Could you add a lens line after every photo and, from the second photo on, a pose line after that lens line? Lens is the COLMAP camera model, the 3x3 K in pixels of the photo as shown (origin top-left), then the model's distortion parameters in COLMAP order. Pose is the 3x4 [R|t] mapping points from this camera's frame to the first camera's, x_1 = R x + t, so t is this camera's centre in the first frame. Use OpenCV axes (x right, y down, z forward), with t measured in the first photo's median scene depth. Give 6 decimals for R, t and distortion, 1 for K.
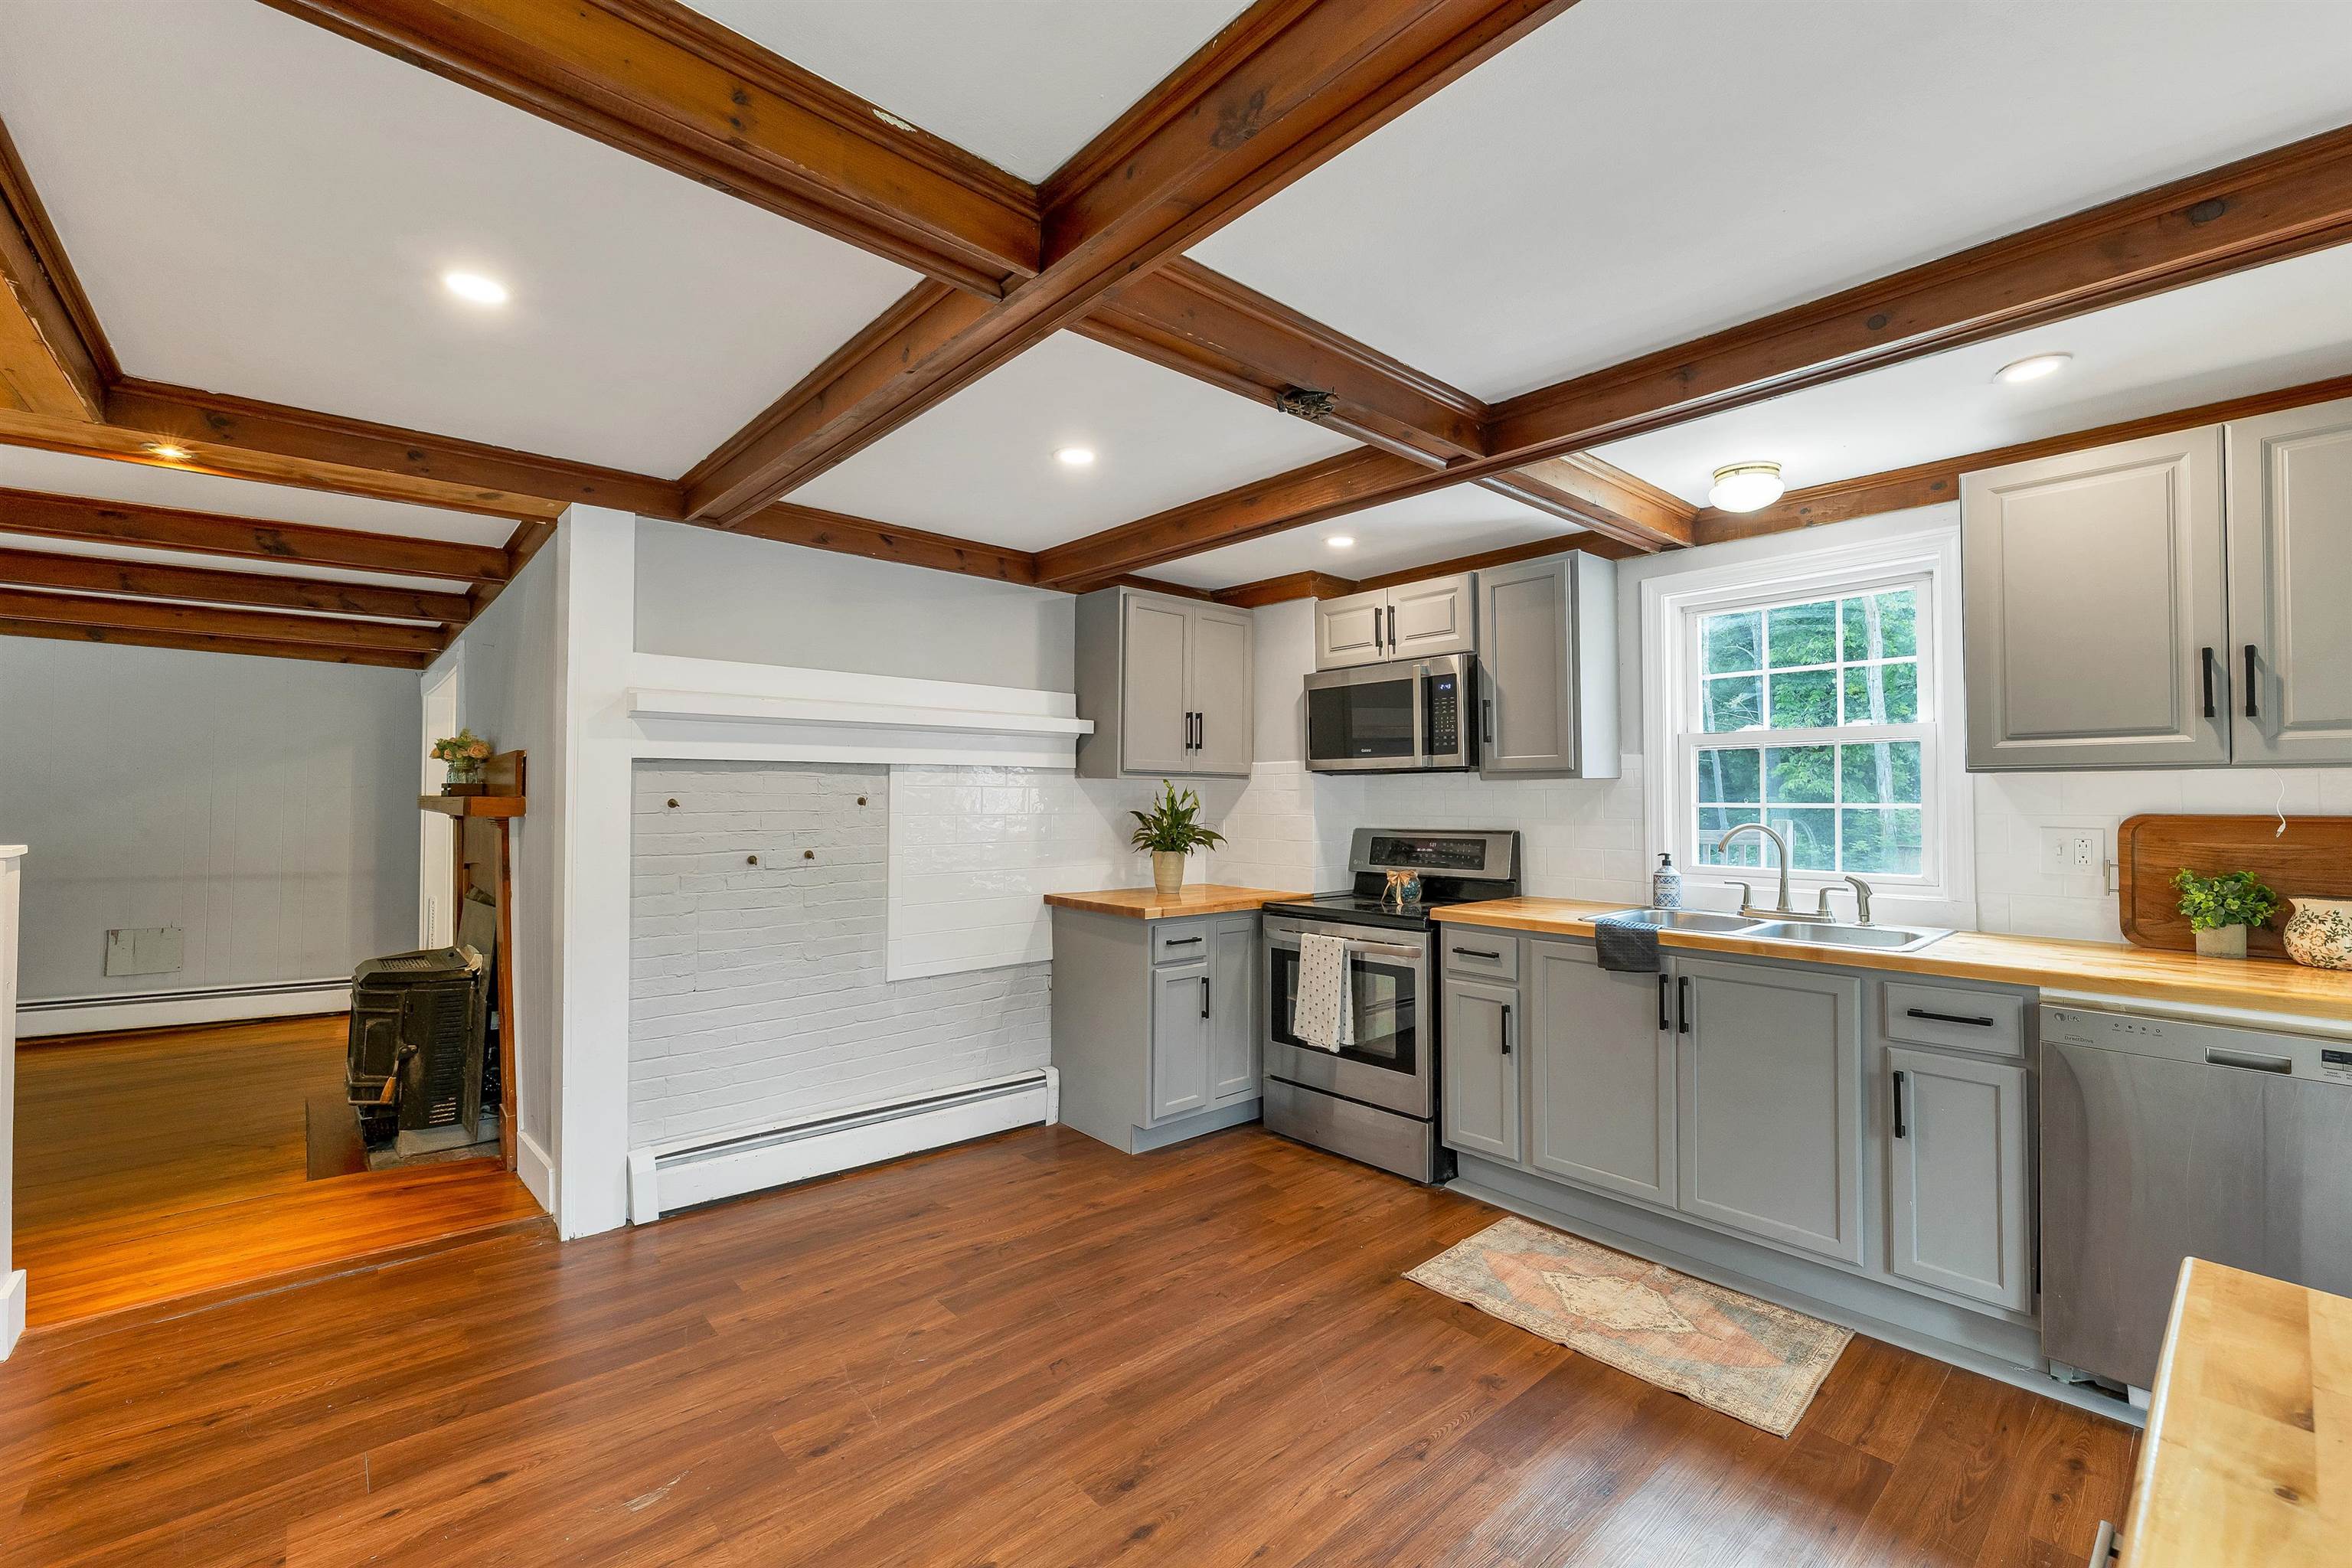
lens RADIAL K [[966.5, 0, 1173.8], [0, 966.5, 786.5], [0, 0, 1]] dist [0.002720, 0.000220]
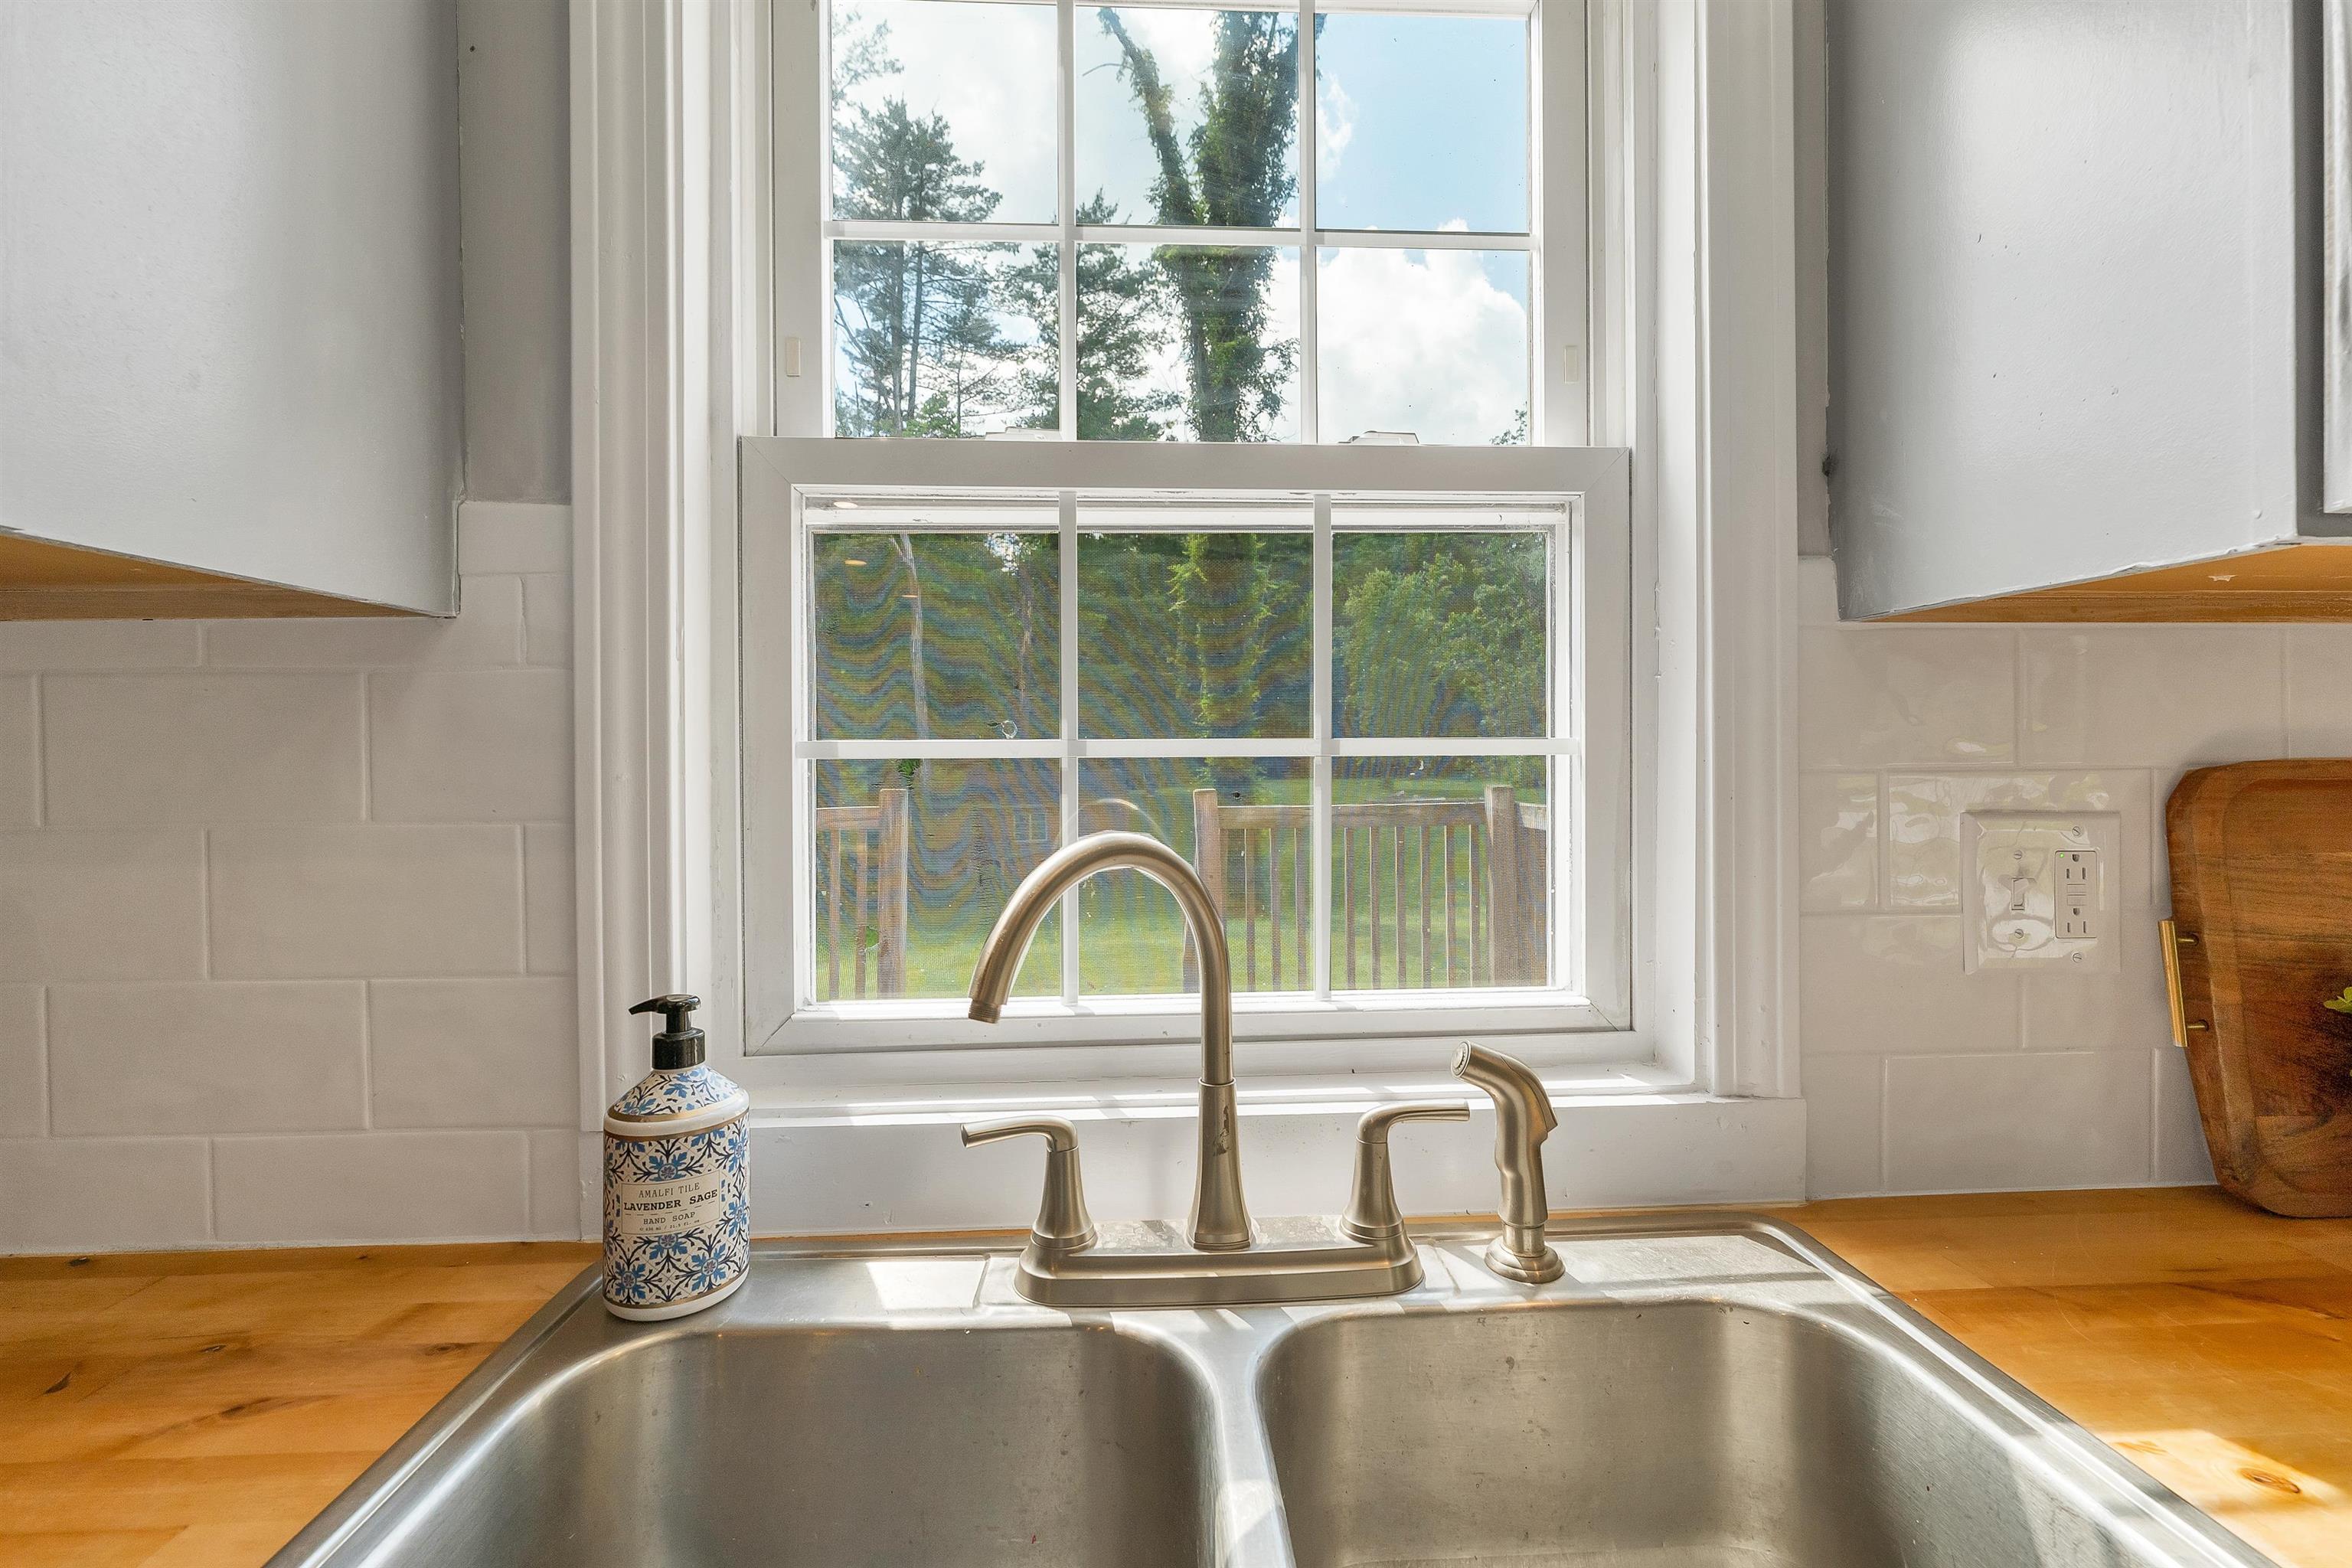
lens RADIAL K [[855.5, 0, 1176.0], [0, 855.5, 784.0], [0, 0, 1]] dist [0.000265, 0.000015]
pose [[0.629646, -0.013712, 0.776761, 0.890235], [-0.004287, 0.999768, 0.021124, 0.047349], [-0.776870, -0.016631, 0.629441, 1.652531]]
